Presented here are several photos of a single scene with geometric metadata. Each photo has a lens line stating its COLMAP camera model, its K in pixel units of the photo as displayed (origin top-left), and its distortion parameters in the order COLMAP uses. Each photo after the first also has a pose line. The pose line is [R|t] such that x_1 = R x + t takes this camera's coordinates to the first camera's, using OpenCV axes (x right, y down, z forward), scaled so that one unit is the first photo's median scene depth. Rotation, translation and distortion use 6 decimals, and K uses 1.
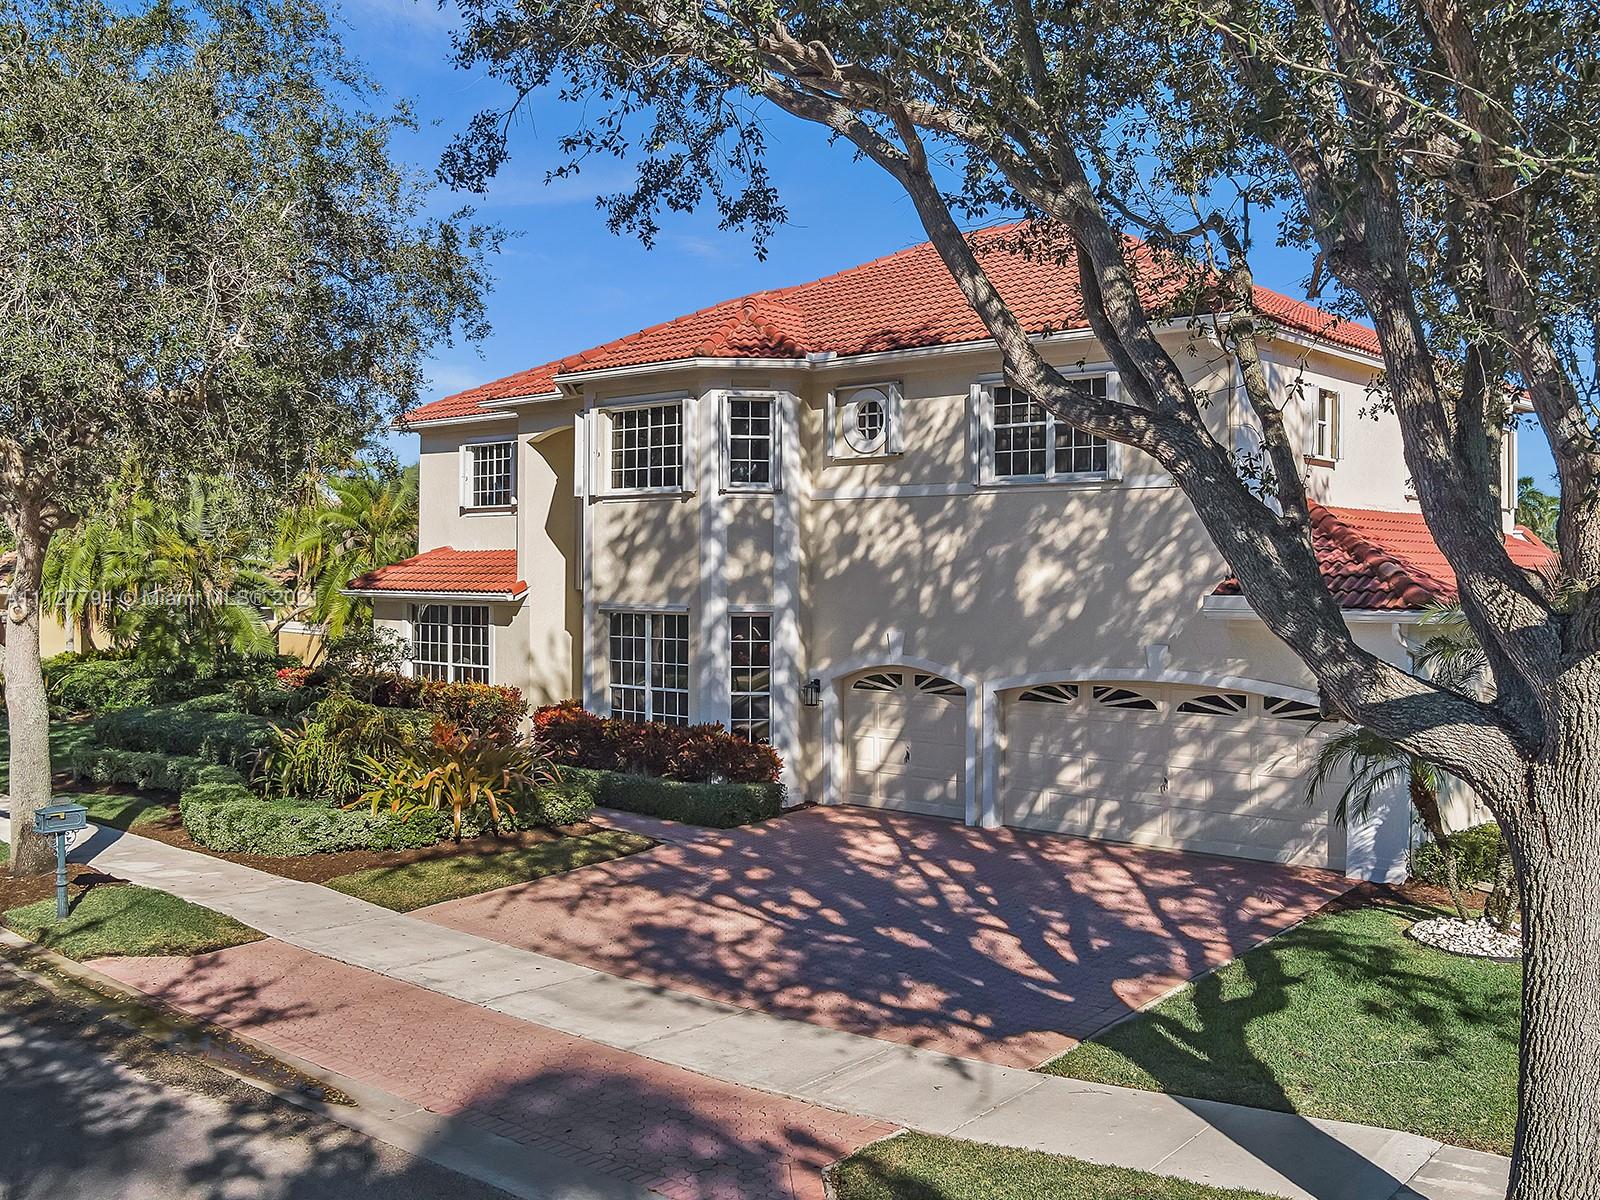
lens RADIAL K [[1494.1, 0, 800.0], [0, 1494.1, 600.0], [0, 0, 1]] dist [0.132155, -0.356237]
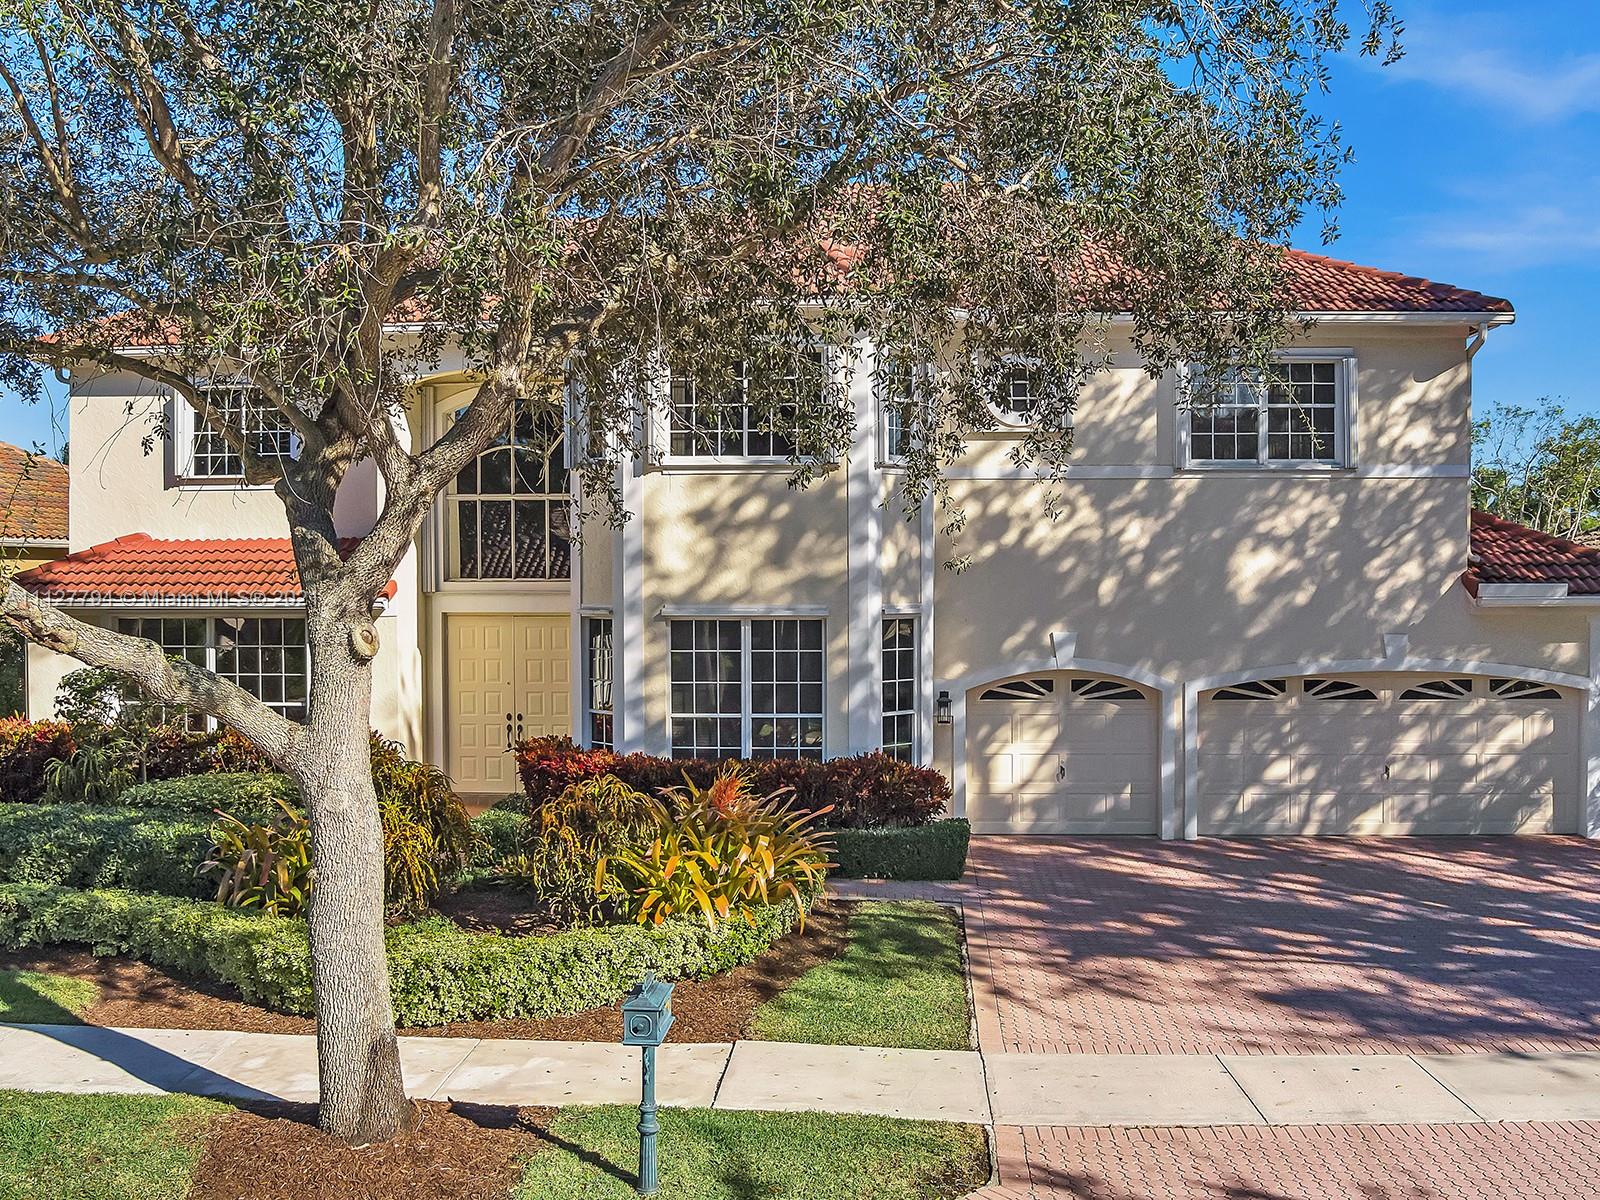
lens RADIAL K [[1494.1, 0, 800.0], [0, 1494.1, 600.0], [0, 0, 1]] dist [0.132155, -0.356237]
pose [[0.730399, -0.006715, 0.682988, -0.705262], [0.015946, 0.999847, -0.007222, 0.008905], [-0.682835, 0.016166, 0.730394, 0.501299]]
